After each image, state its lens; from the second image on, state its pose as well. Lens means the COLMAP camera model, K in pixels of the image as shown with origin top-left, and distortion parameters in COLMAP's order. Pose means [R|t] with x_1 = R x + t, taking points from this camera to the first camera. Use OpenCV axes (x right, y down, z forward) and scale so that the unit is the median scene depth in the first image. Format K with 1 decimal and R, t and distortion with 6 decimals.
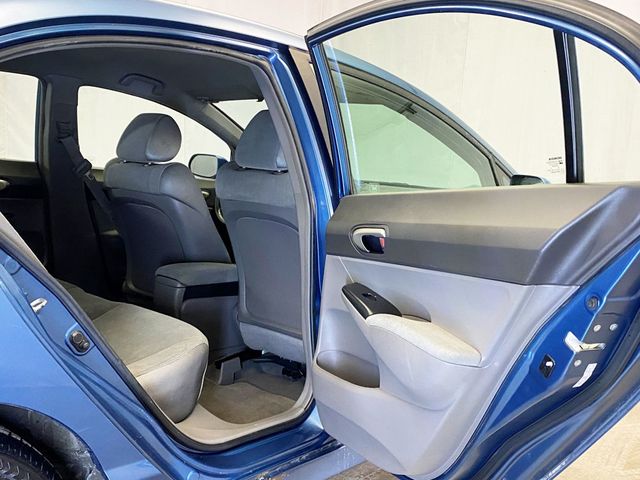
lens RADIAL K [[666.5, 0, 316.0], [0, 666.5, 238.3], [0, 0, 1]] dist [0.057983, 0.000000]
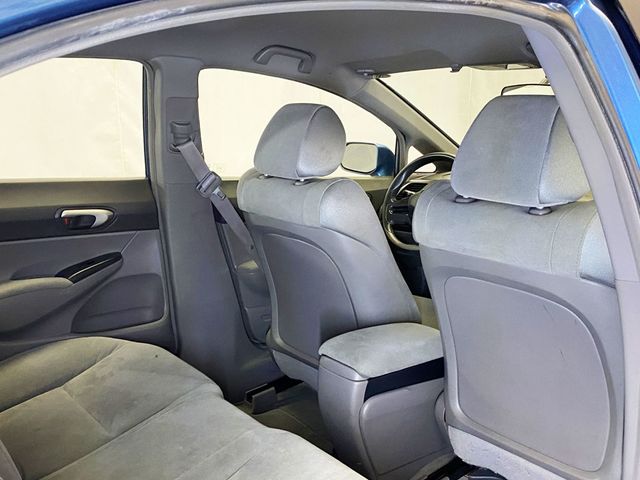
lens RADIAL K [[666.5, 0, 324.9], [0, 666.5, 237.6], [0, 0, 1]] dist [0.057983, 0.000000]
pose [[0.986438, -0.016185, -0.163337, -0.112157], [0.027657, 0.997288, 0.068208, -0.094691], [0.161790, -0.071800, 0.984210, 0.322165]]
